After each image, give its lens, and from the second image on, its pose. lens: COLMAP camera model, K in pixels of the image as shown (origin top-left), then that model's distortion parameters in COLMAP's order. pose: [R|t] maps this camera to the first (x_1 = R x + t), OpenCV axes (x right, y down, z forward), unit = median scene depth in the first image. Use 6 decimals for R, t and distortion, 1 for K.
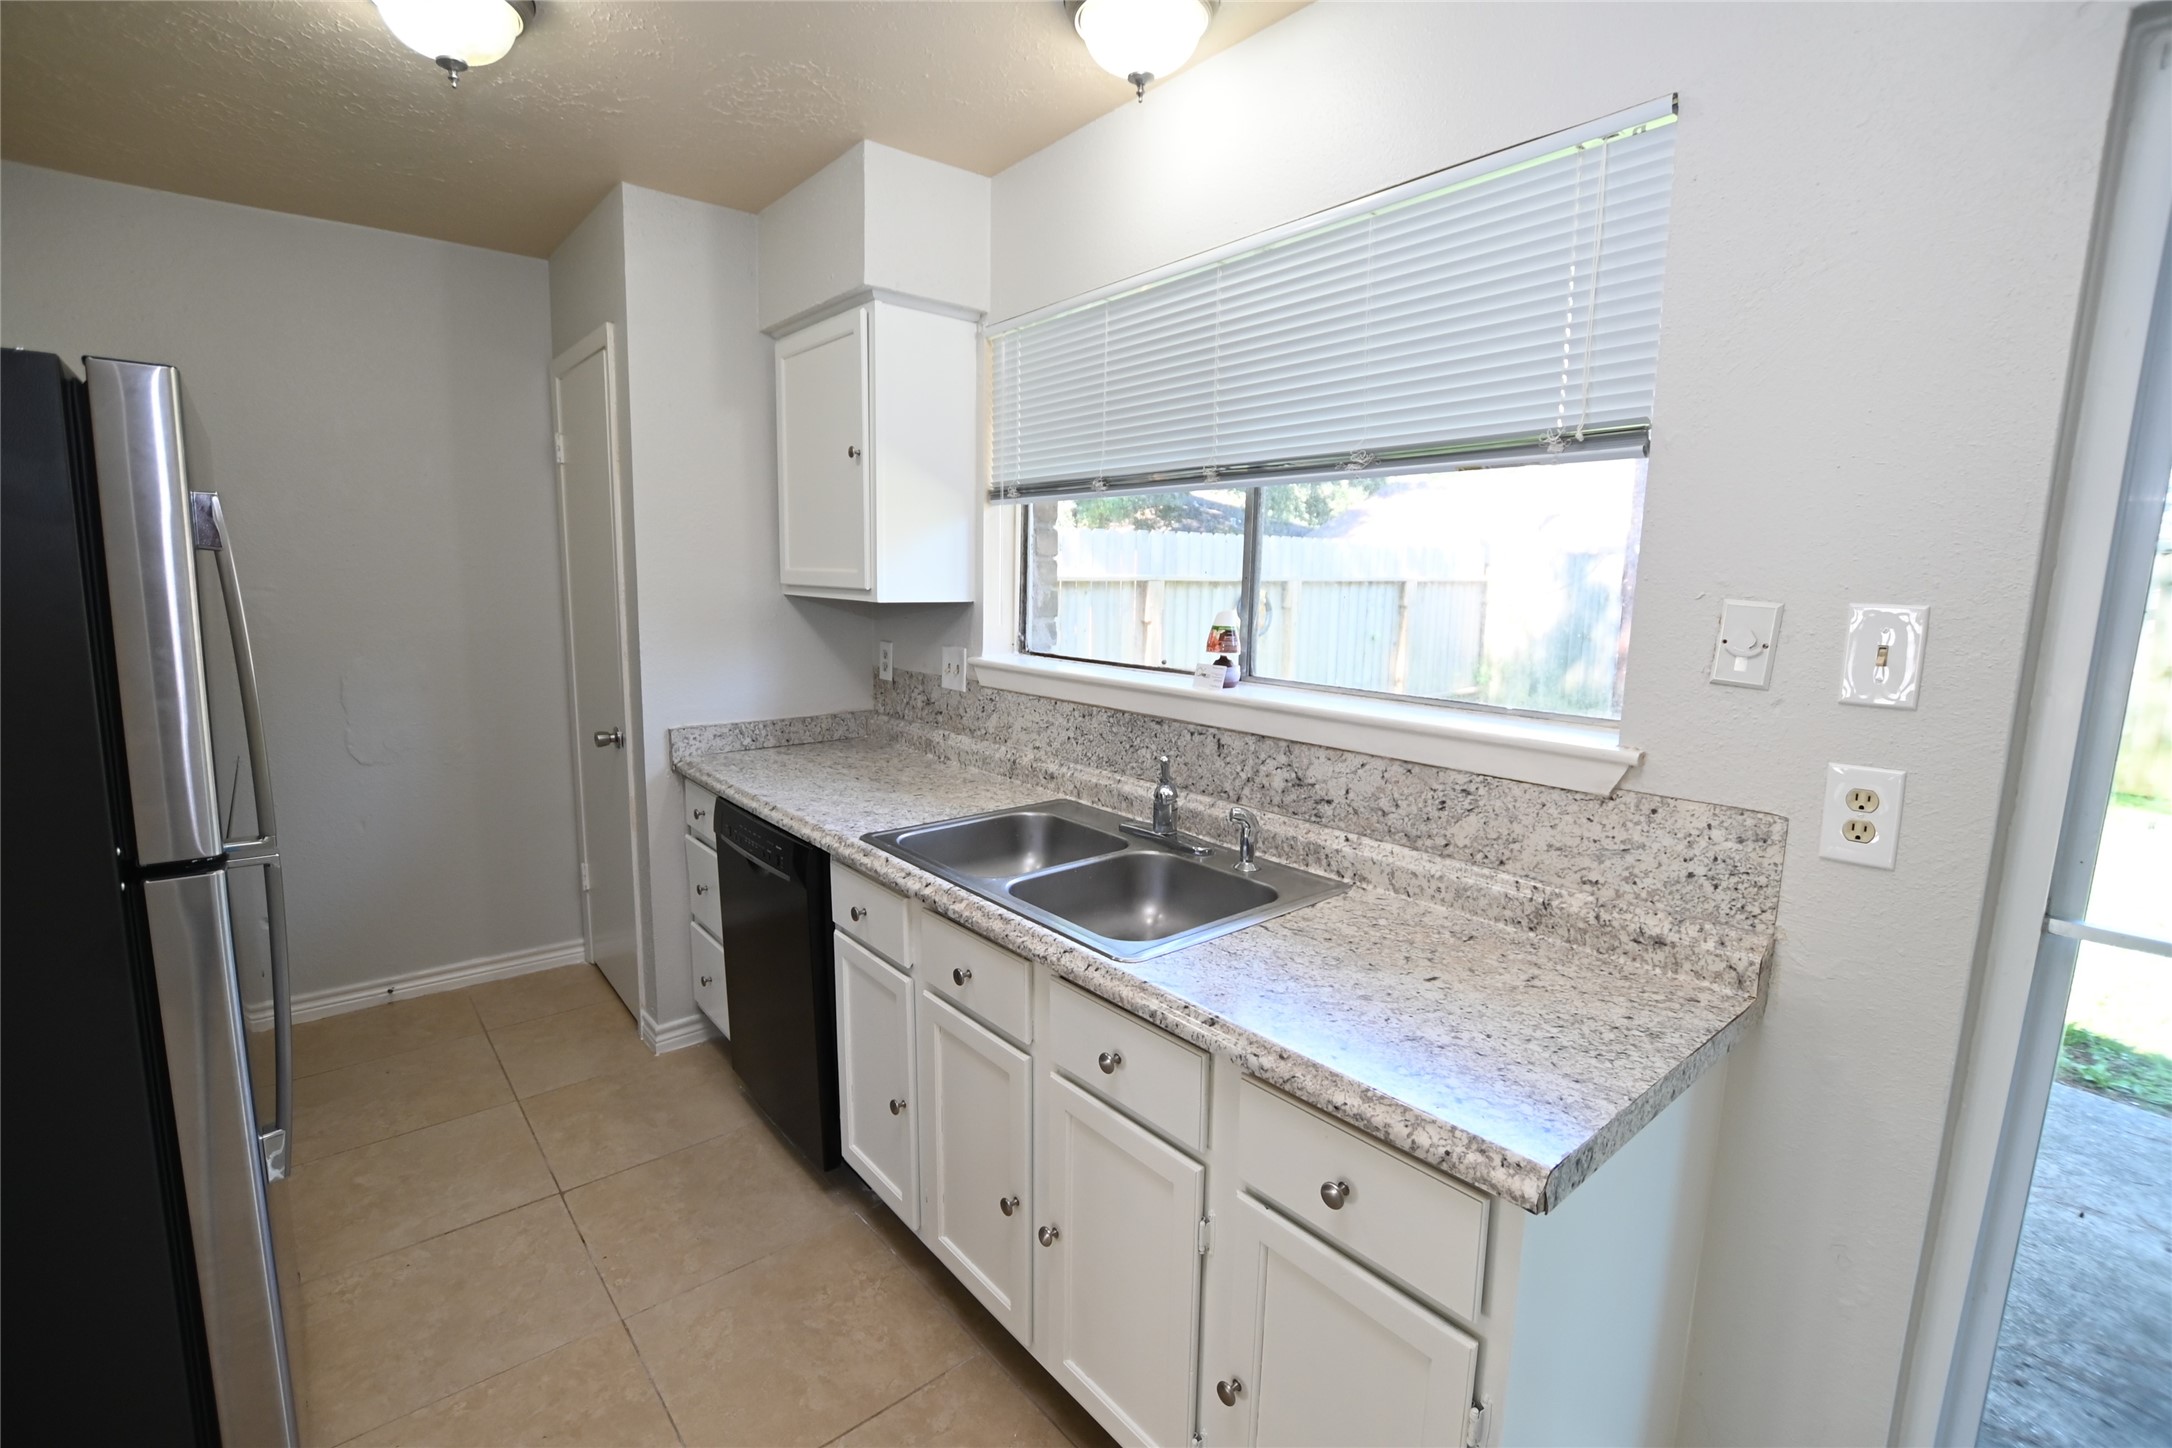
lens RADIAL K [[974.1, 0, 1083.0], [0, 974.1, 718.8], [0, 0, 1]] dist [-0.022656, 0.000945]
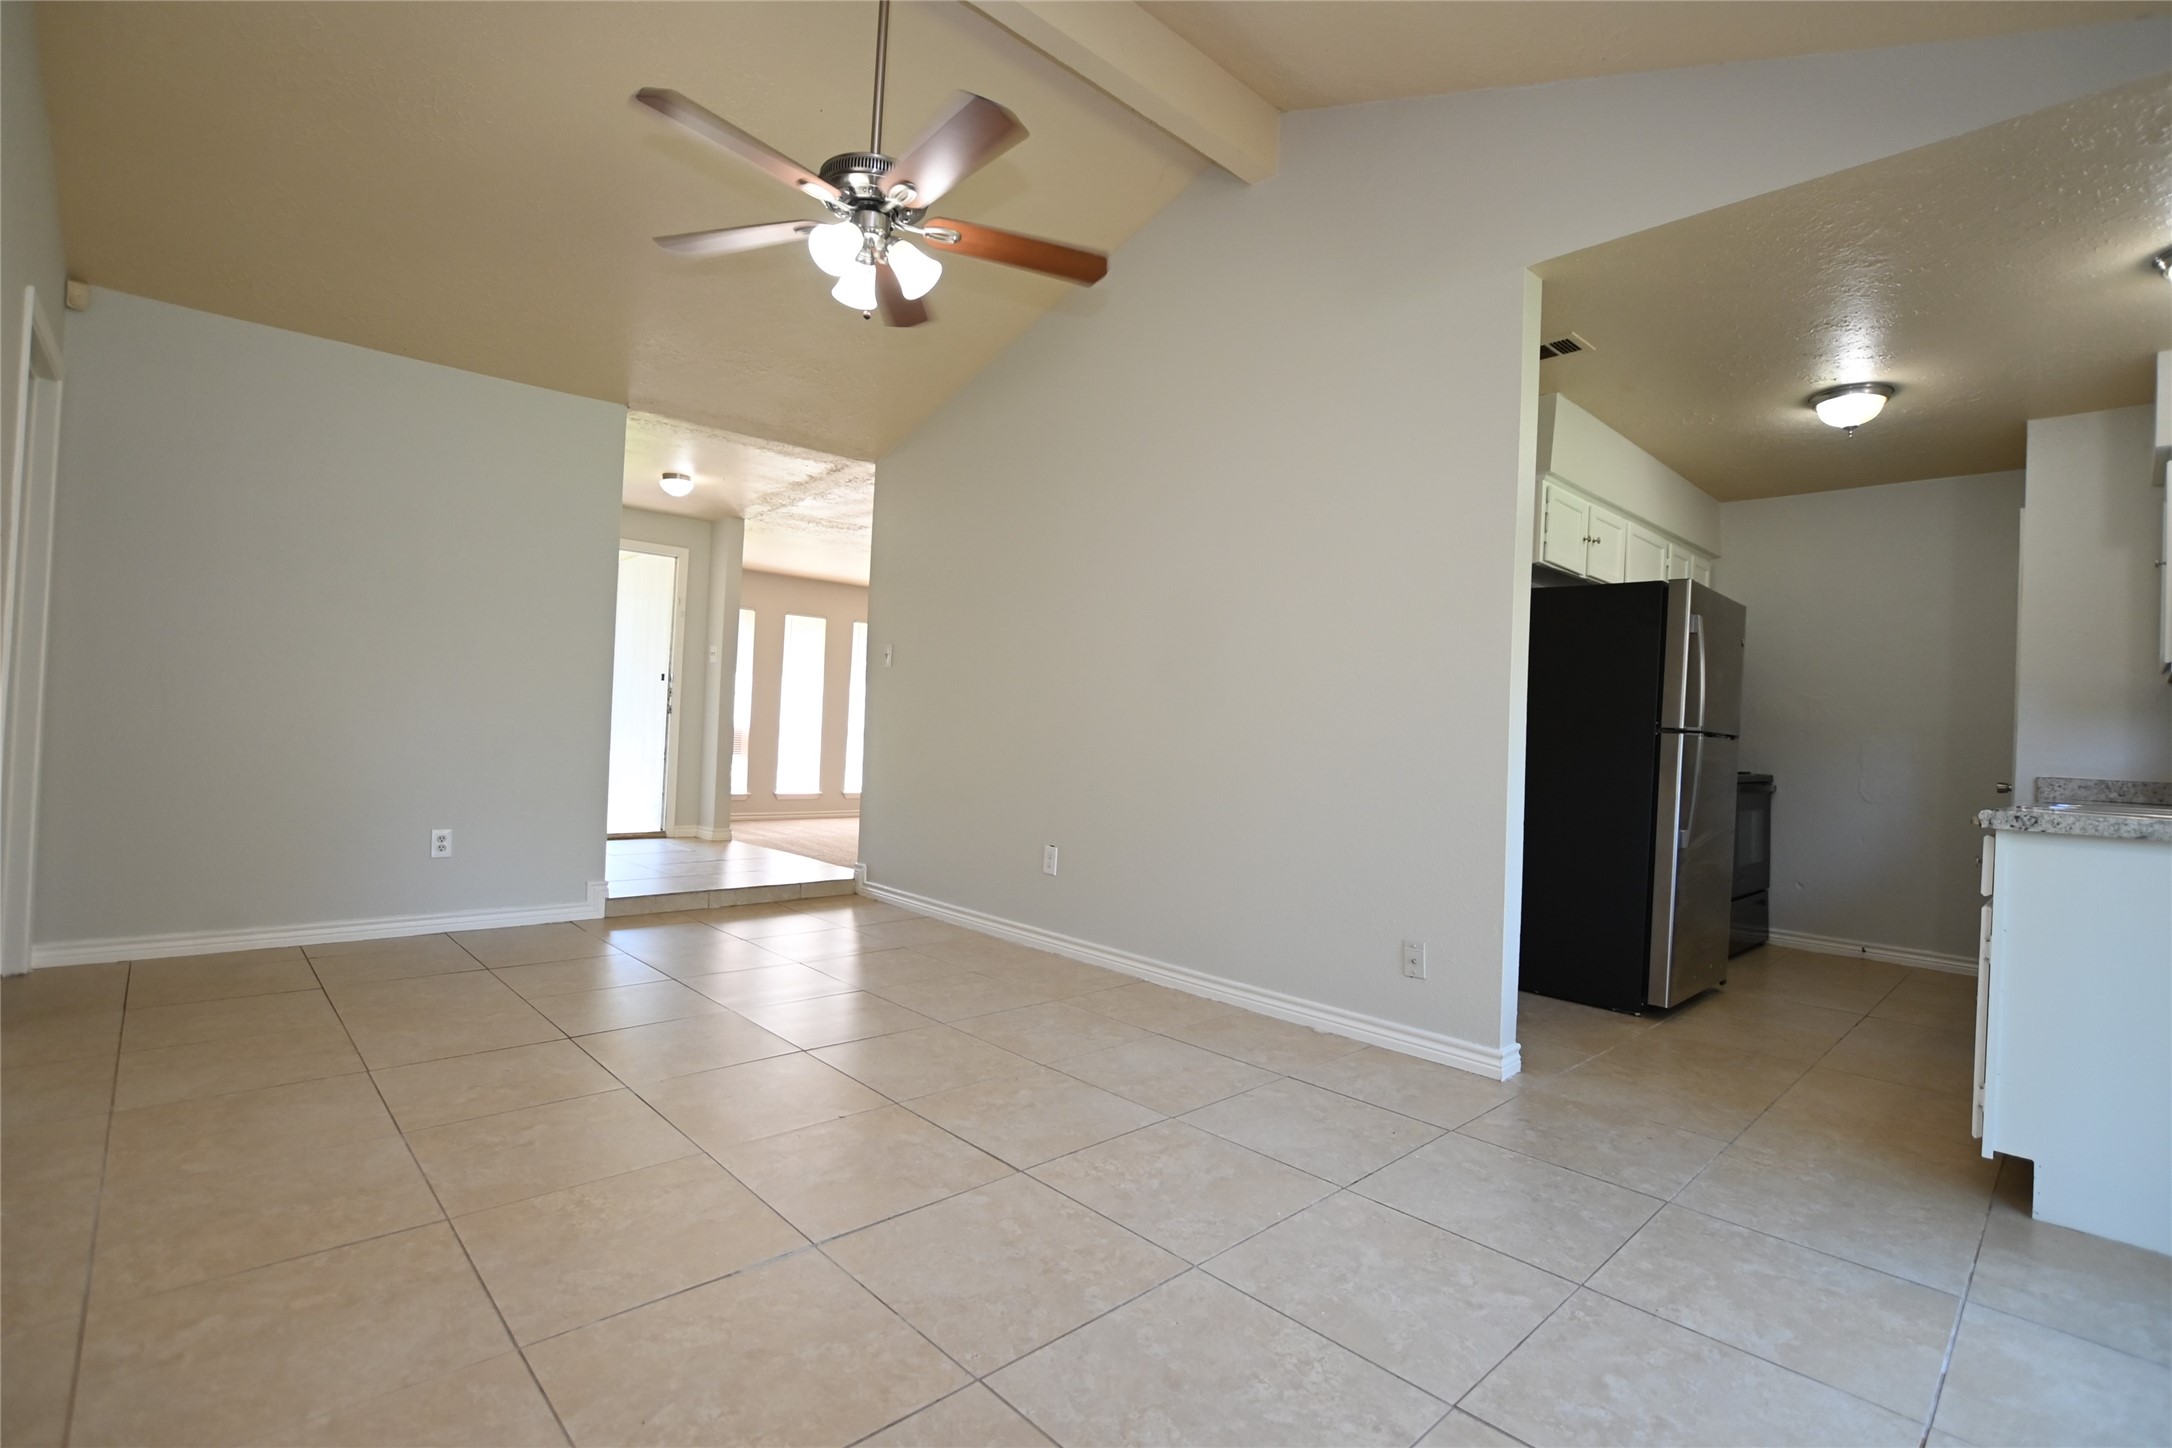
lens RADIAL K [[985.1, 0, 1124.5], [0, 985.1, 714.0], [0, 0, 1]] dist [-0.010955, 0.000515]
pose [[0.091039, -0.025332, -0.995525, 0.934278], [-0.193588, 0.980156, -0.042645, 0.256826], [0.976850, 0.196604, 0.084329, -0.466053]]
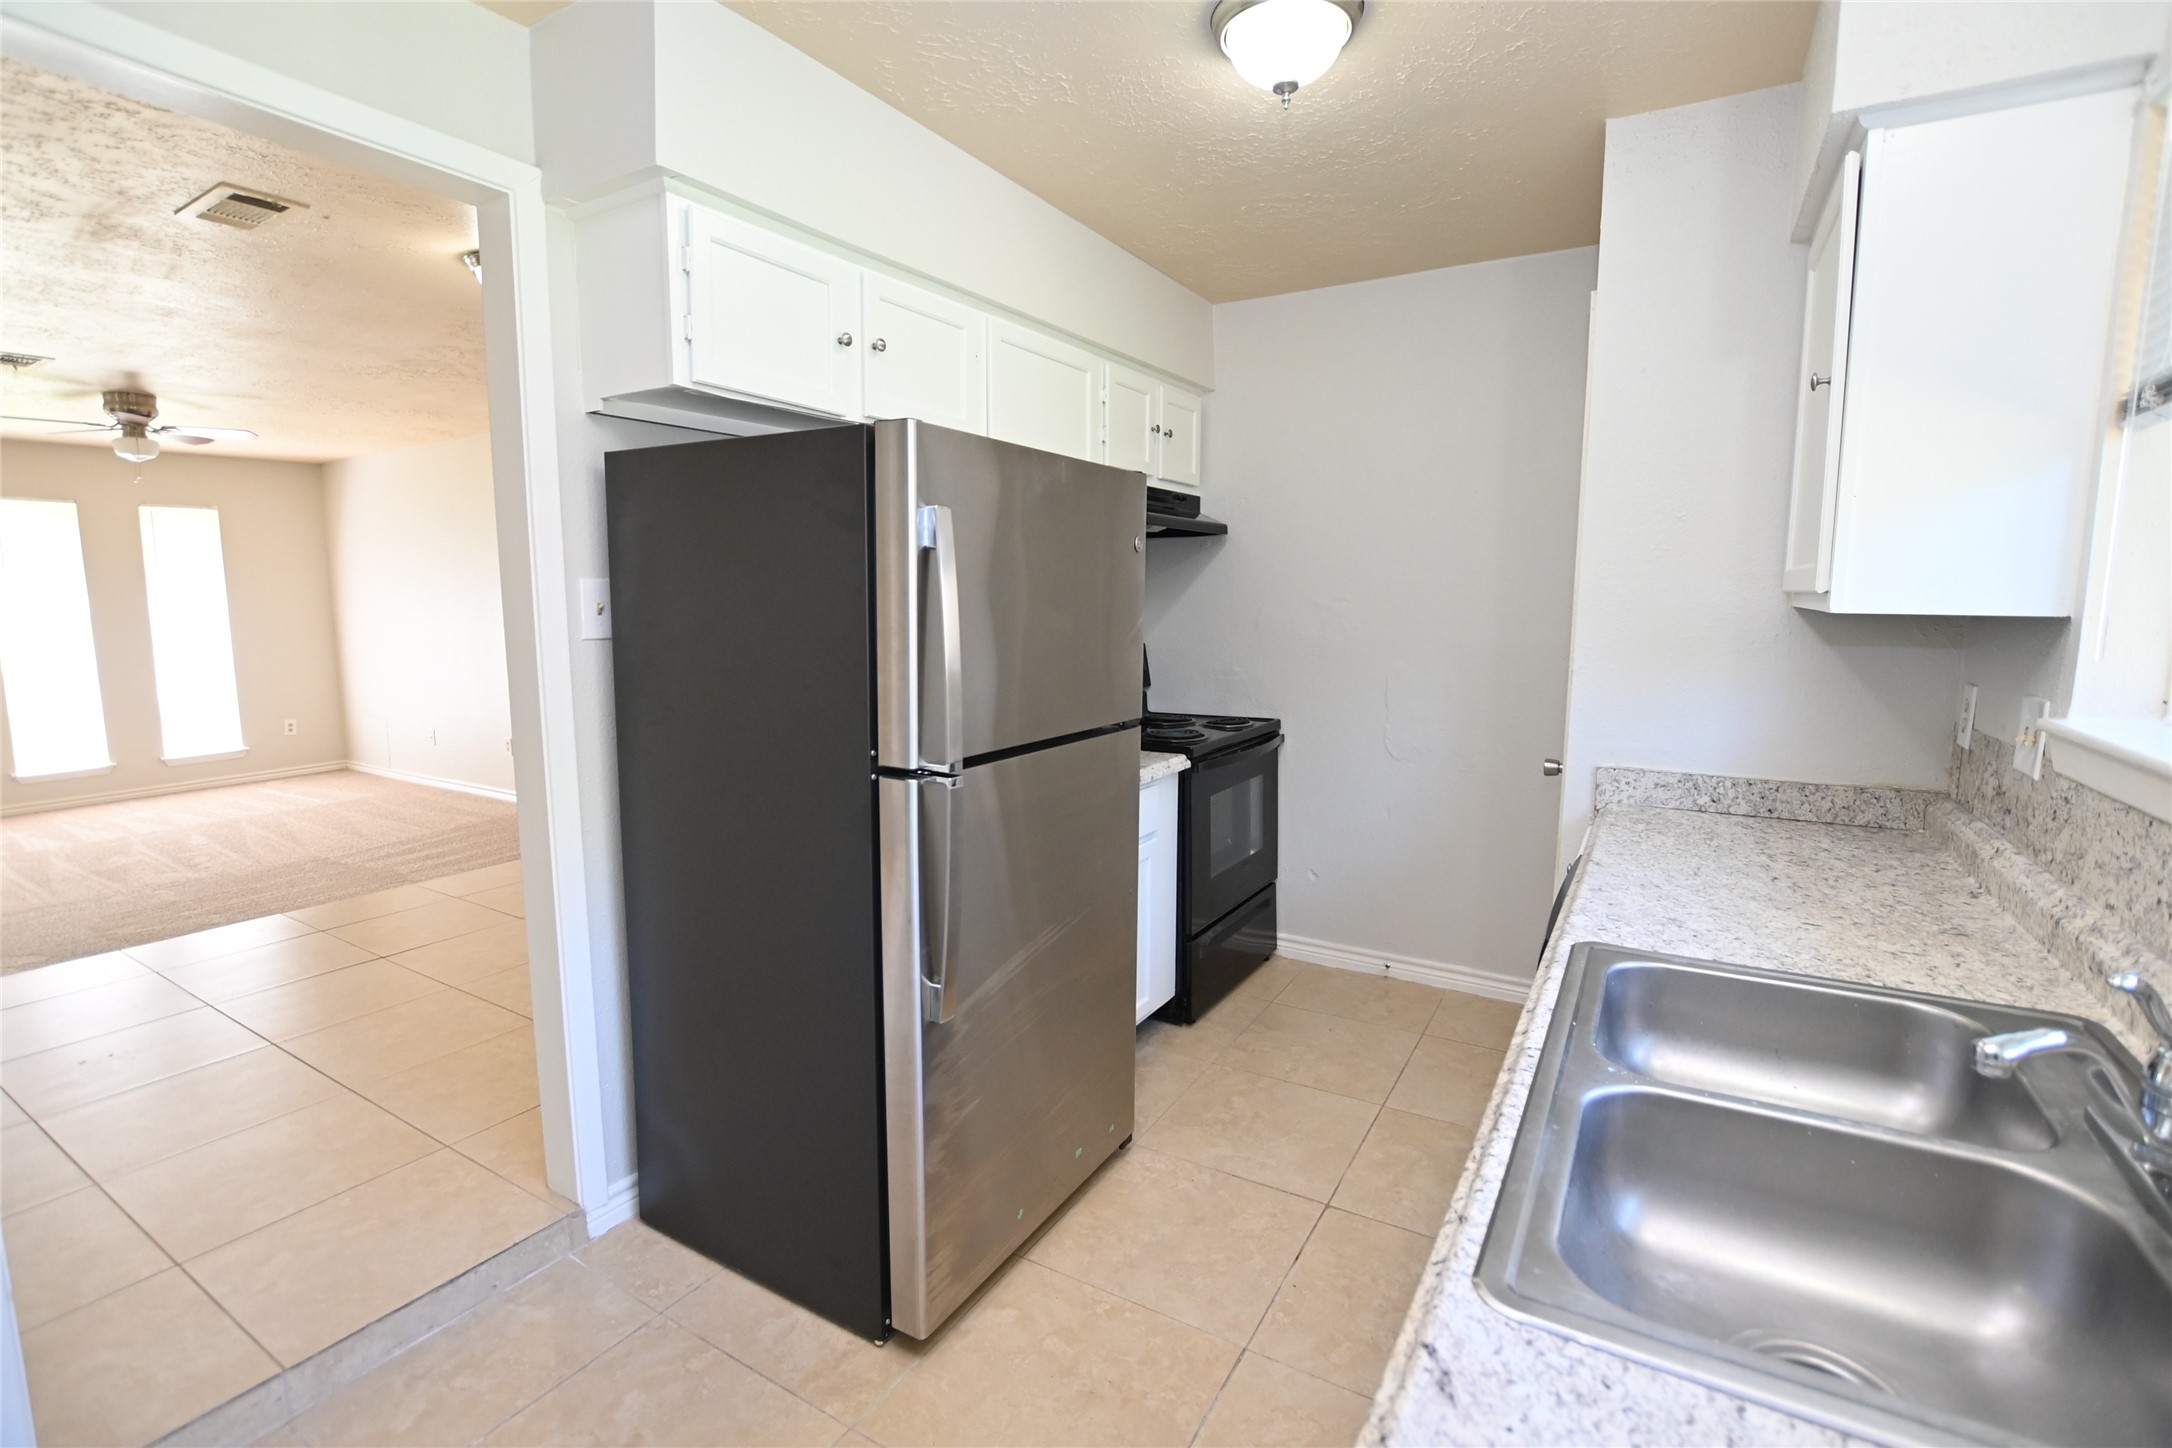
lens RADIAL K [[974.1, 0, 1083.0], [0, 974.1, 718.8], [0, 0, 1]] dist [-0.022656, 0.000945]
pose [[0.334796, 0.106509, -0.936252, 0.213084], [-0.137825, 0.988441, 0.063161, -0.022801], [0.932157, 0.107893, 0.345605, 0.323254]]
